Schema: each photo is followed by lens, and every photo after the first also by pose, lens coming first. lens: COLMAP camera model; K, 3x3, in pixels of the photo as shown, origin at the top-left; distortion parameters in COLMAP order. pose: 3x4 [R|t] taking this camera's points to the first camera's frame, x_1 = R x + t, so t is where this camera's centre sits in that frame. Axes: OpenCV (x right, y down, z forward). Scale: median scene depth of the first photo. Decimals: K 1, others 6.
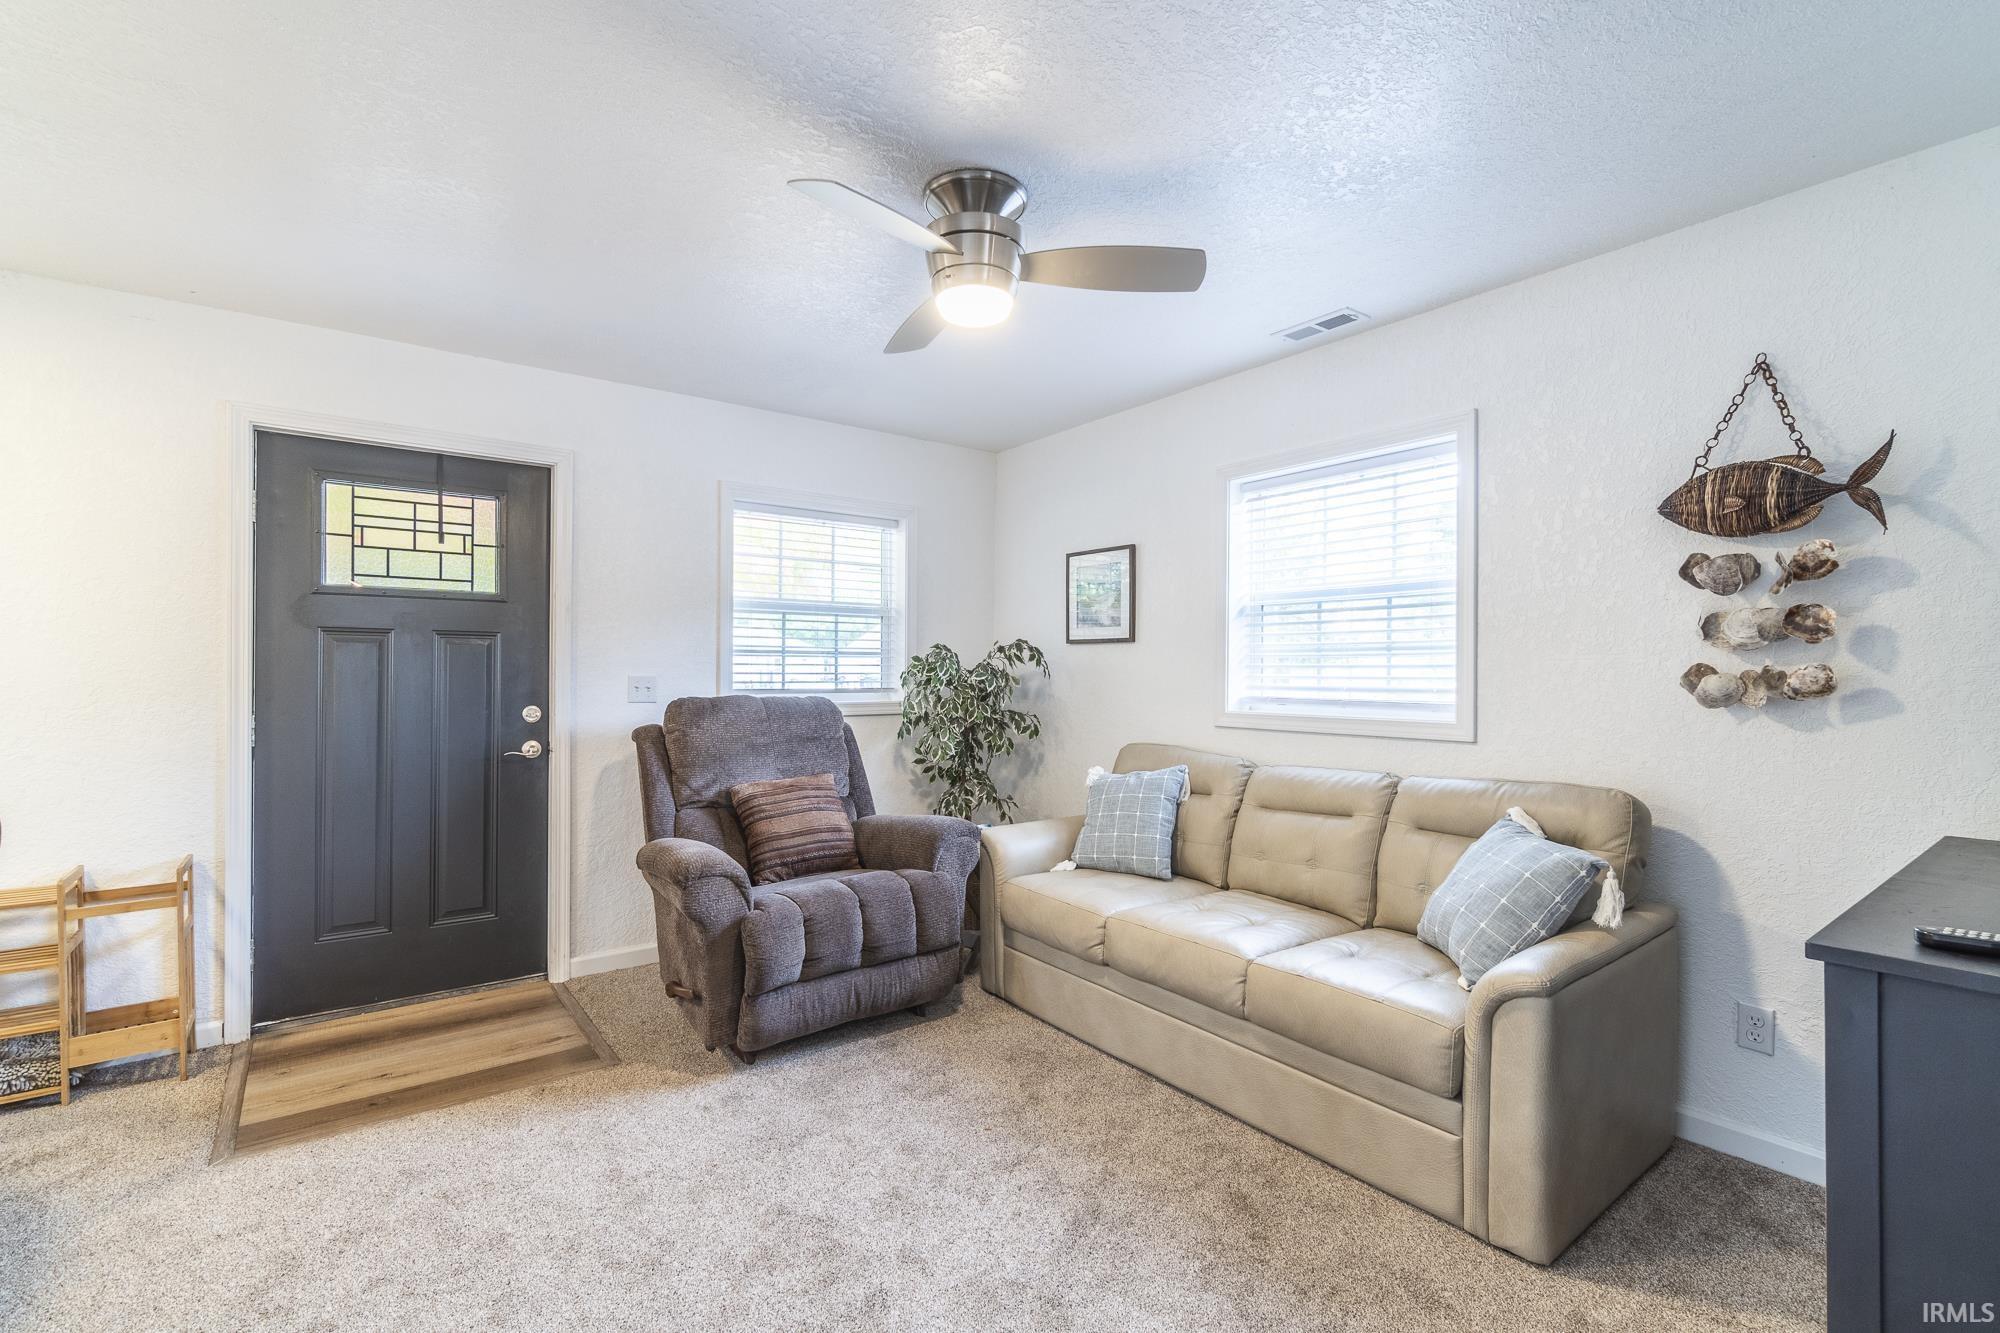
lens RADIAL K [[881.3, 0, 986.9], [0, 881.3, 667.8], [0, 0, 1]] dist [-0.001744, -0.000642]
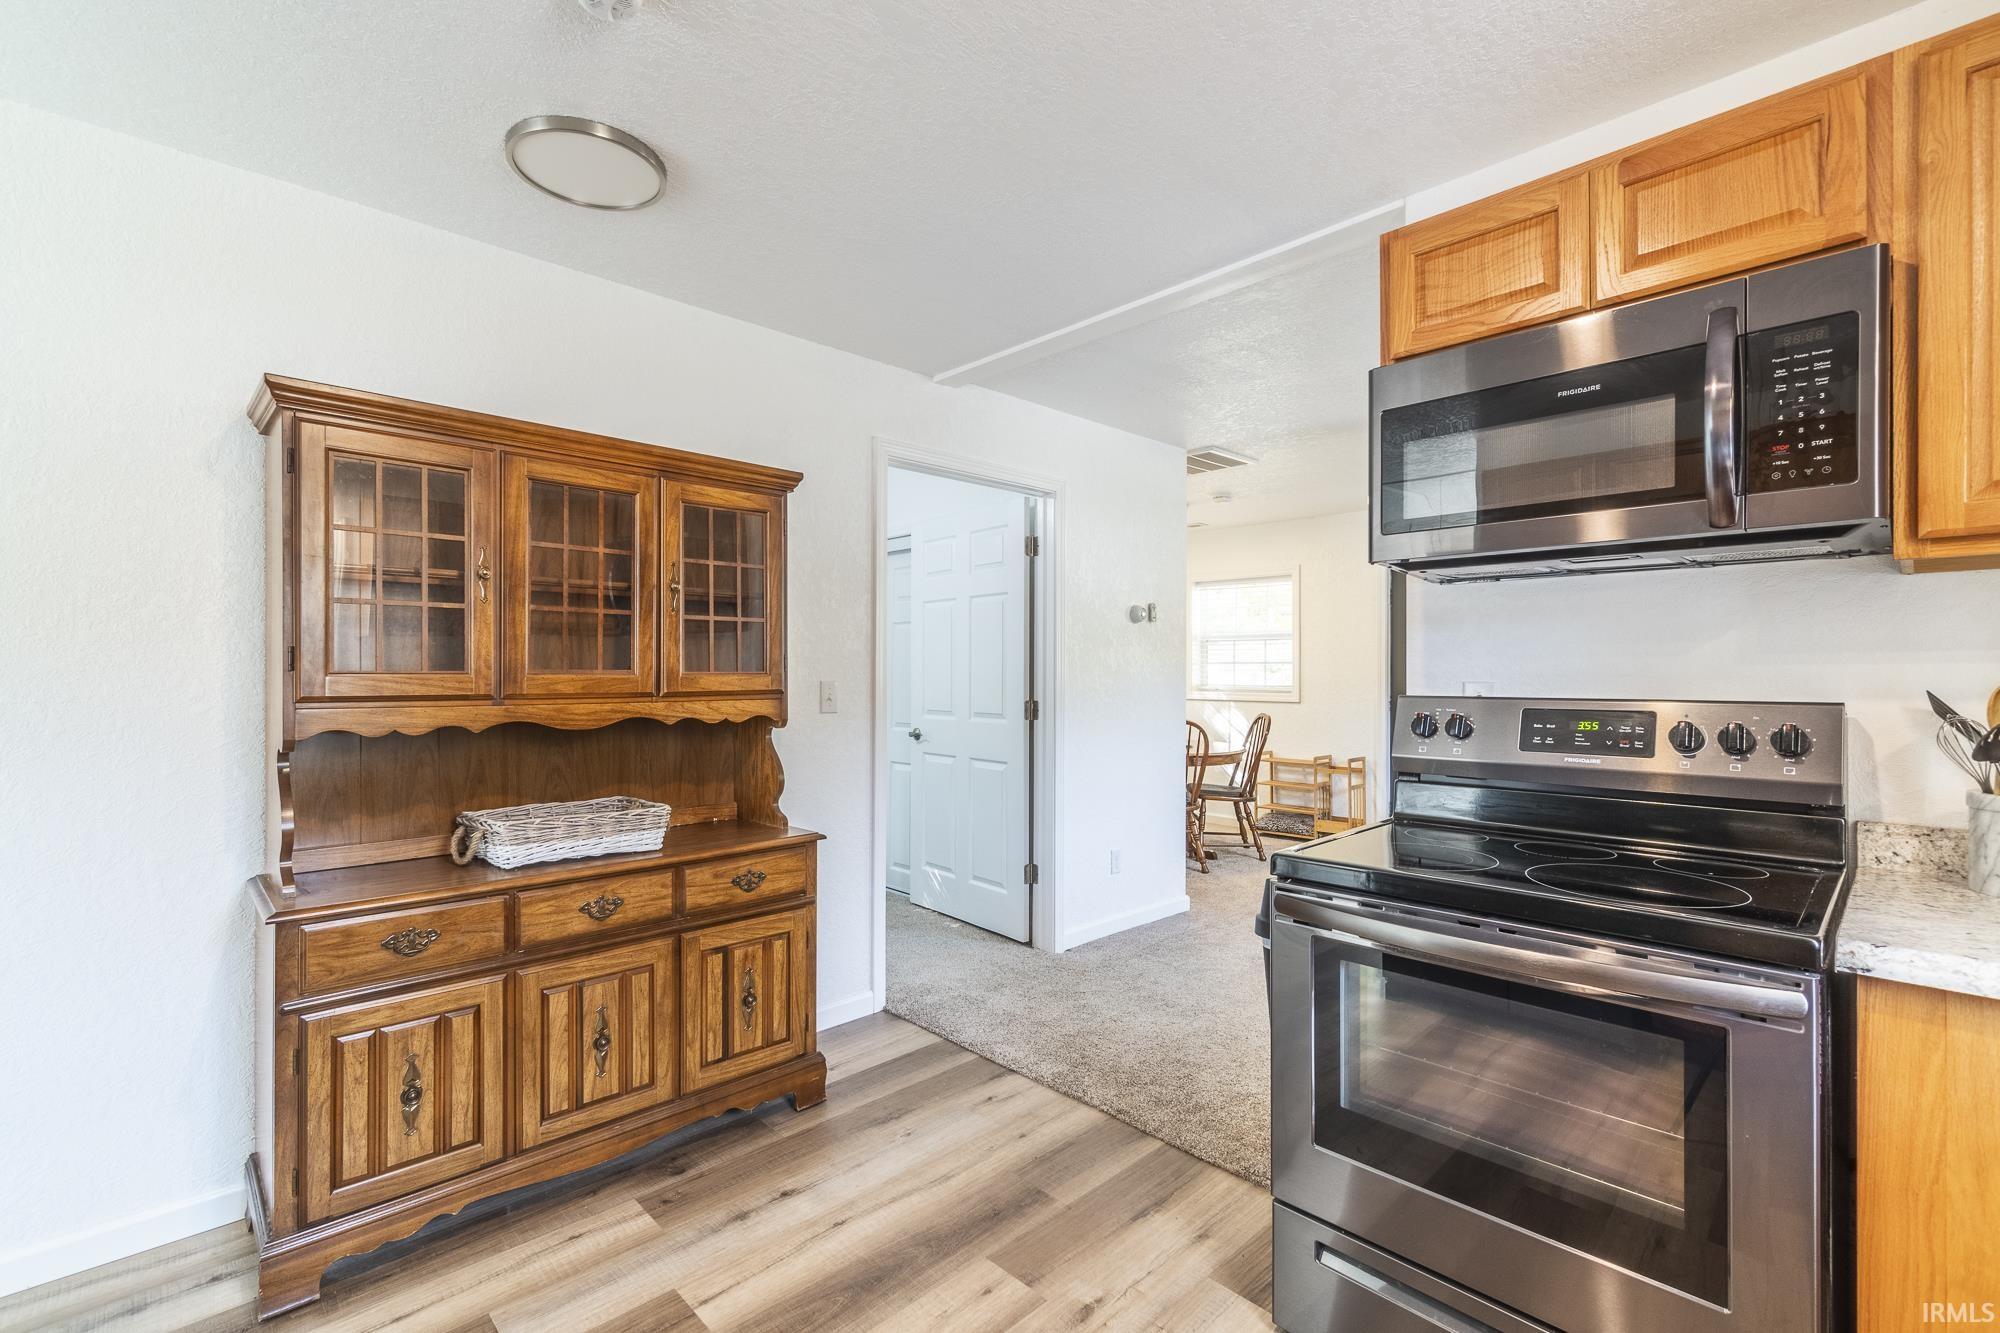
lens RADIAL K [[872.2, 0, 977.9], [0, 872.2, 670.7], [0, 0, 1]] dist [-0.001354, -0.000172]
pose [[0.117802, -0.003440, -0.993031, 1.081617], [0.003102, 0.999990, -0.003096, 0.000847], [0.993032, -0.002715, 0.117811, -0.217382]]
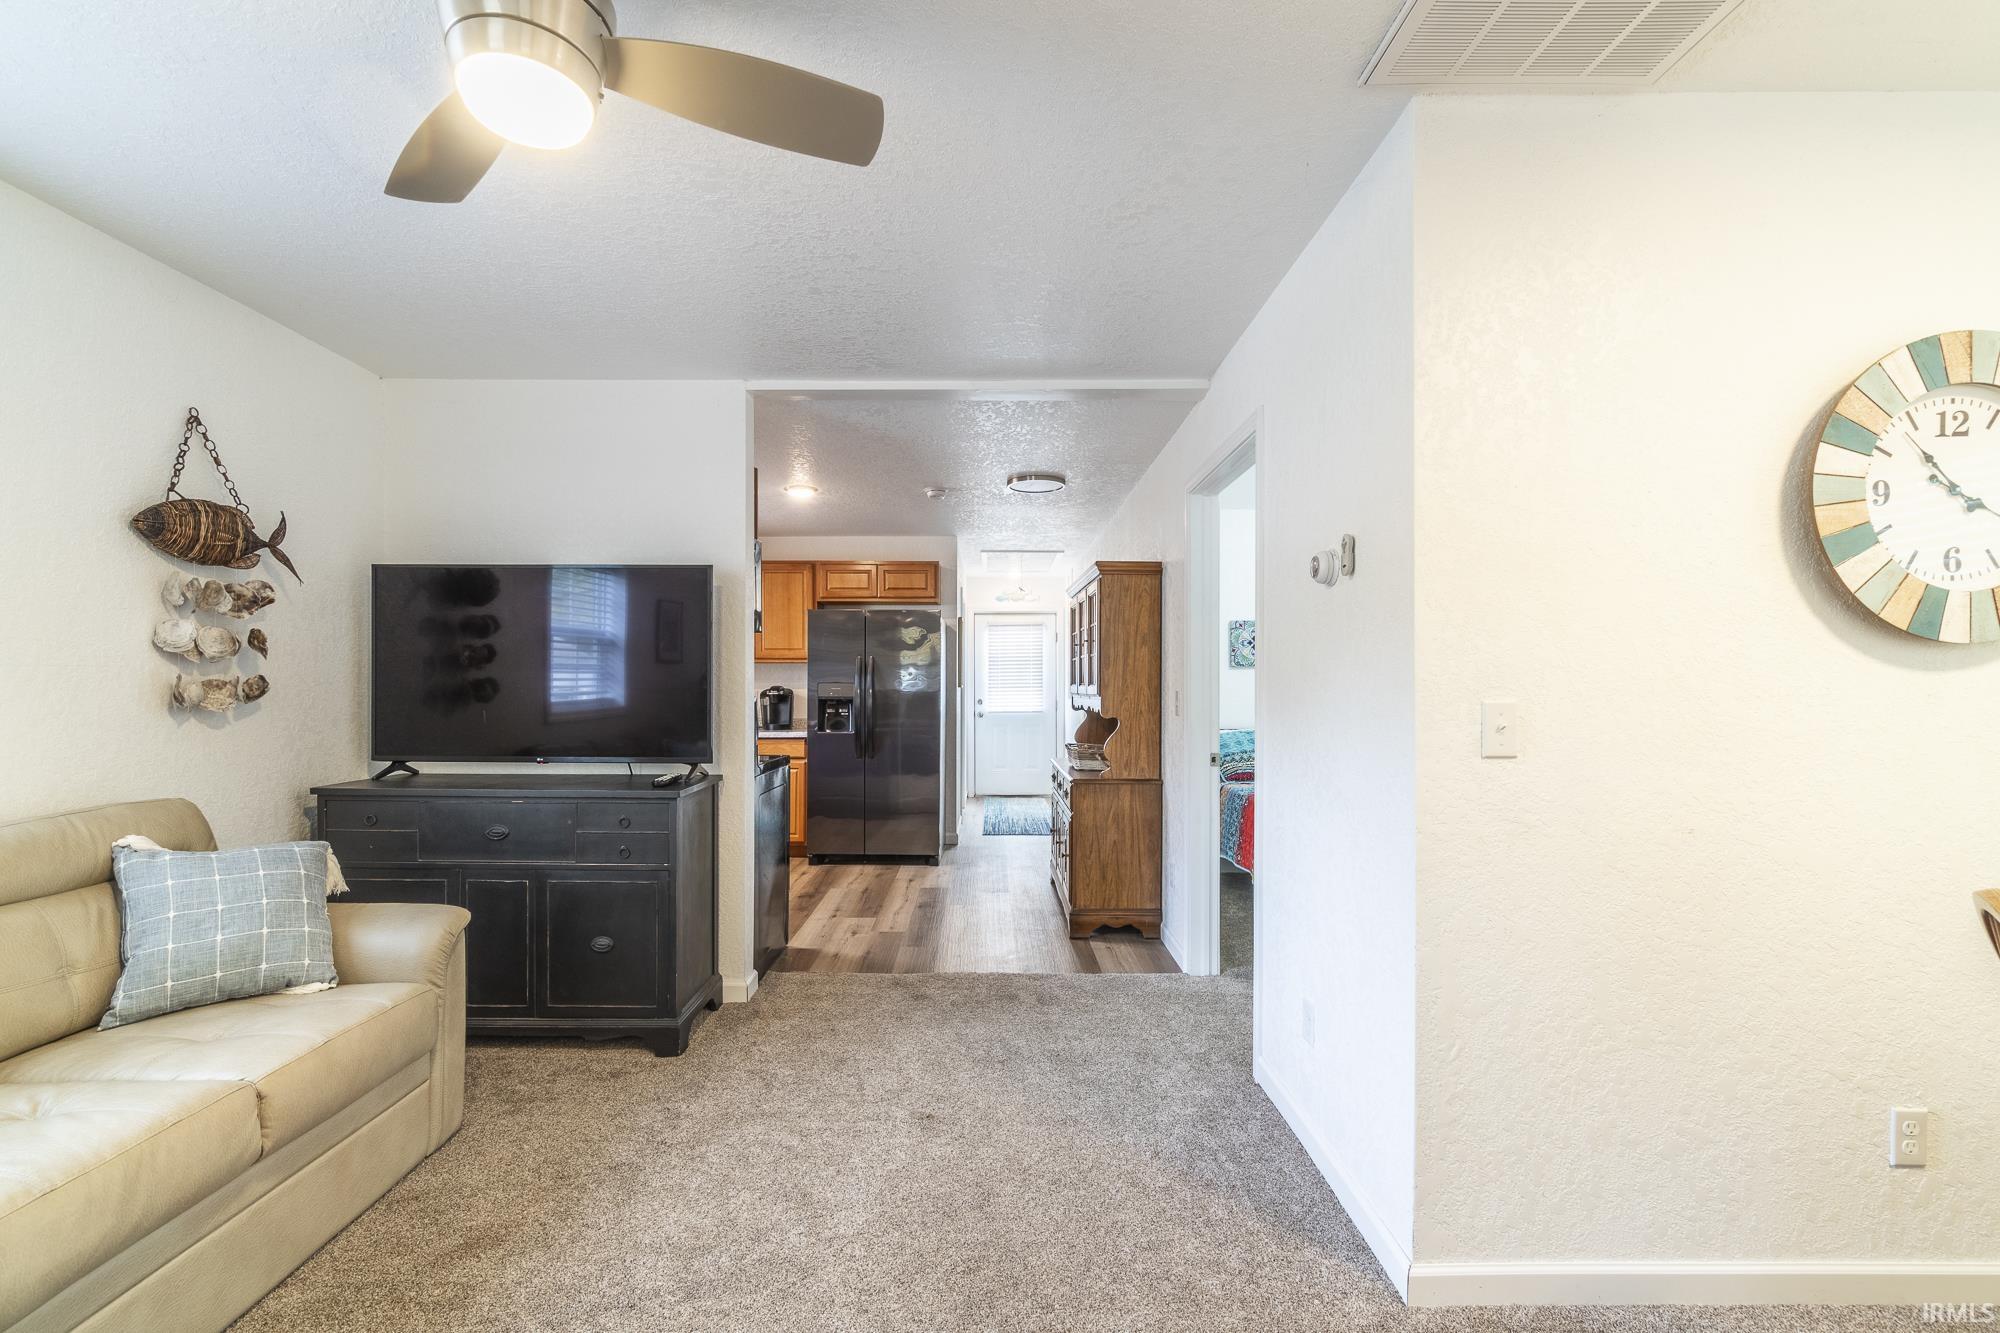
lens RADIAL K [[882.2, 0, 999.9], [0, 882.2, 692.4], [0, 0, 1]] dist [-0.003996, -0.000767]
pose [[-0.811483, -0.009849, 0.584293, -0.468206], [-0.007107, 0.999950, 0.006985, 0.002675], [-0.584333, 0.001515, -0.811513, 0.926389]]
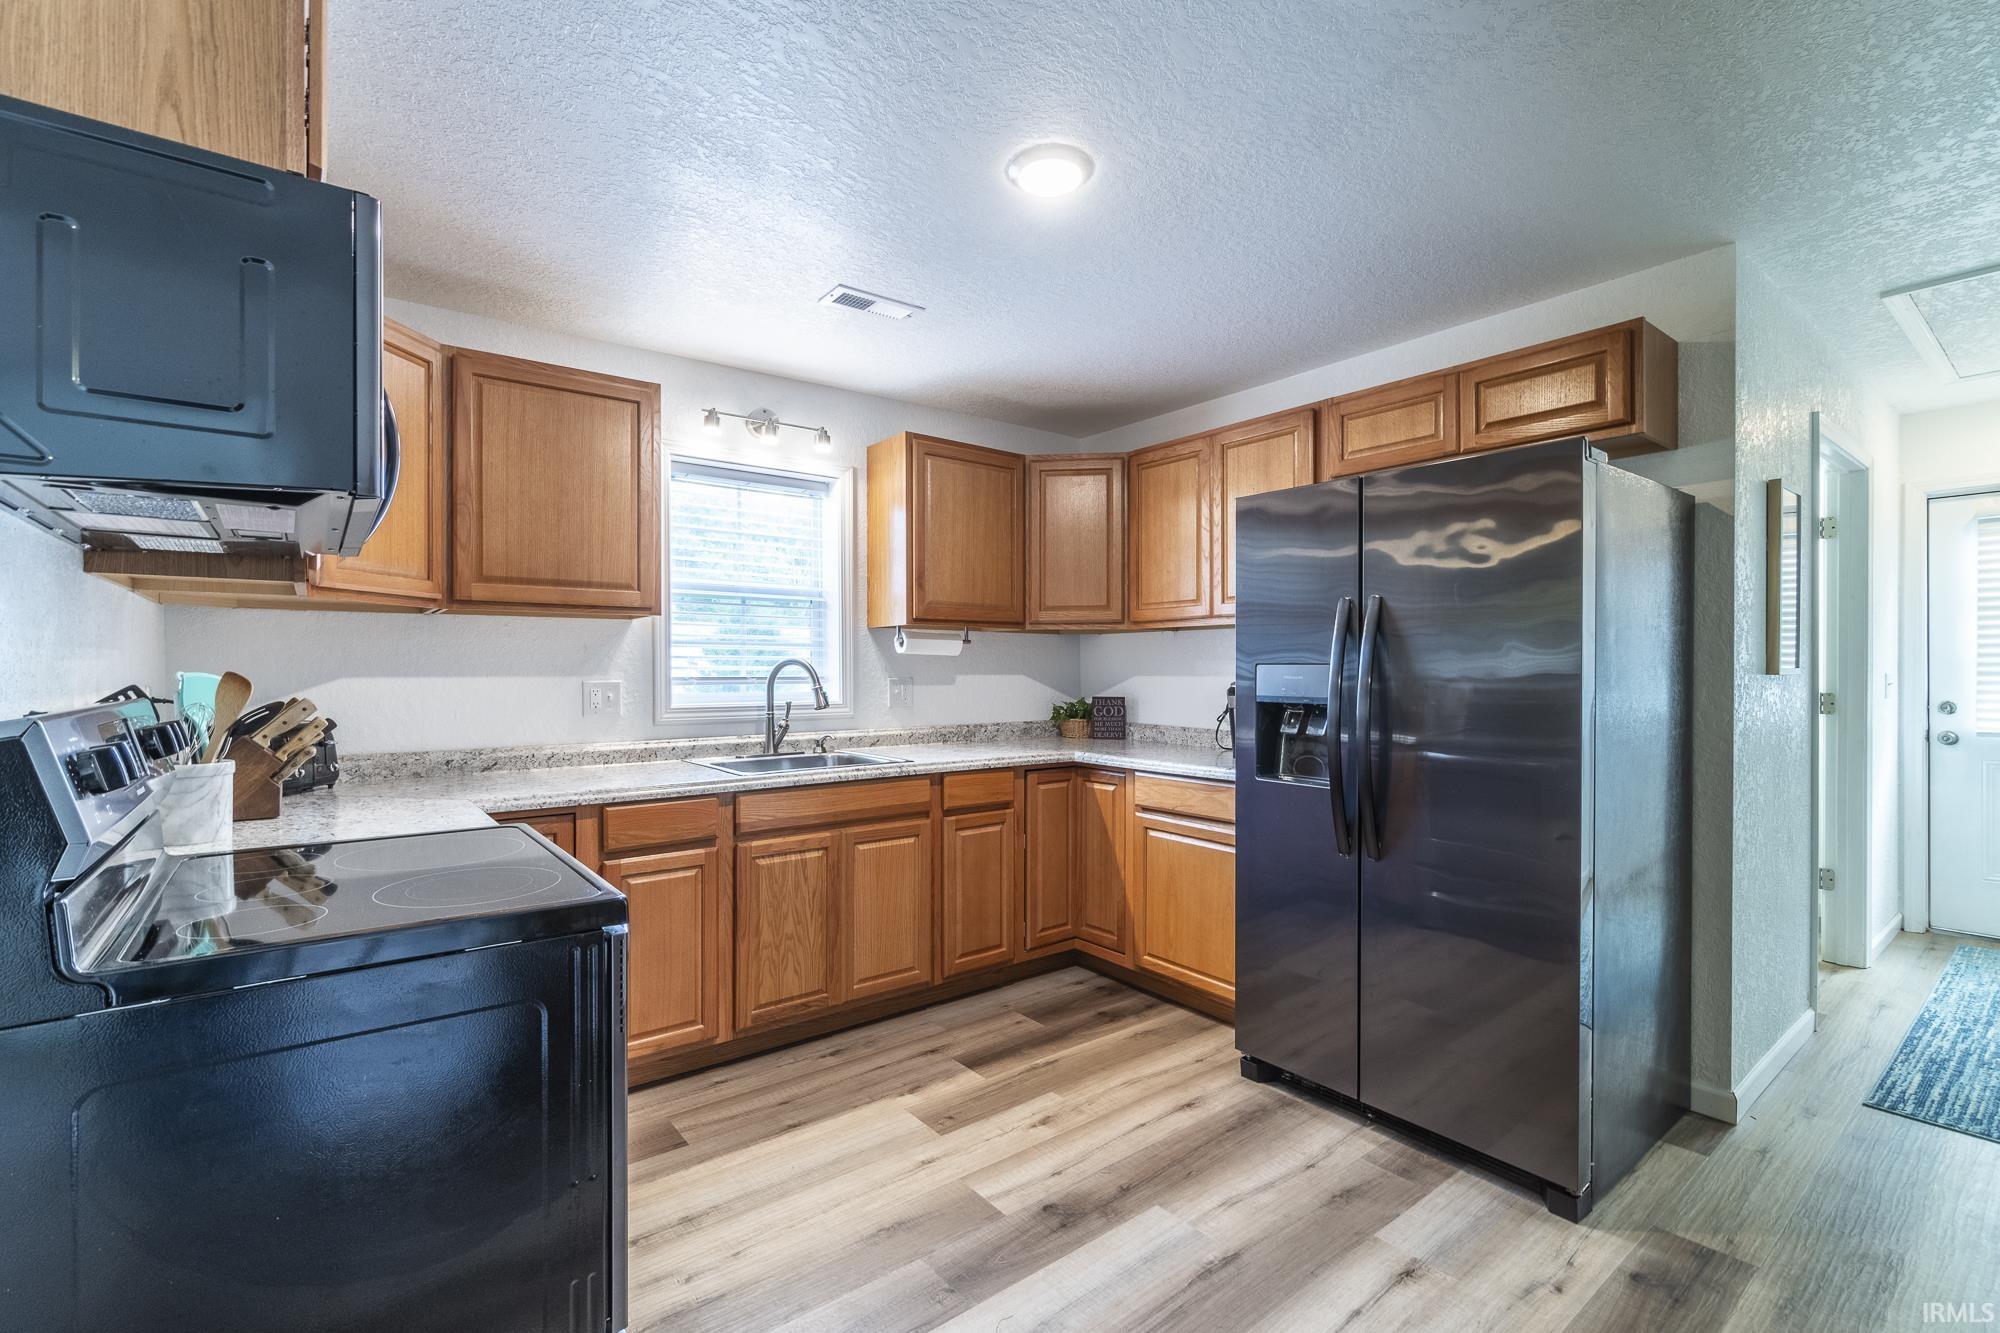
lens RADIAL K [[872.2, 0, 977.9], [0, 872.2, 670.7], [0, 0, 1]] dist [-0.001354, -0.000172]
pose [[-0.014694, -0.006504, 0.999871, 0.165033], [-0.002856, 0.999975, 0.006463, -0.000508], [-0.999888, -0.002761, -0.014712, -0.143696]]
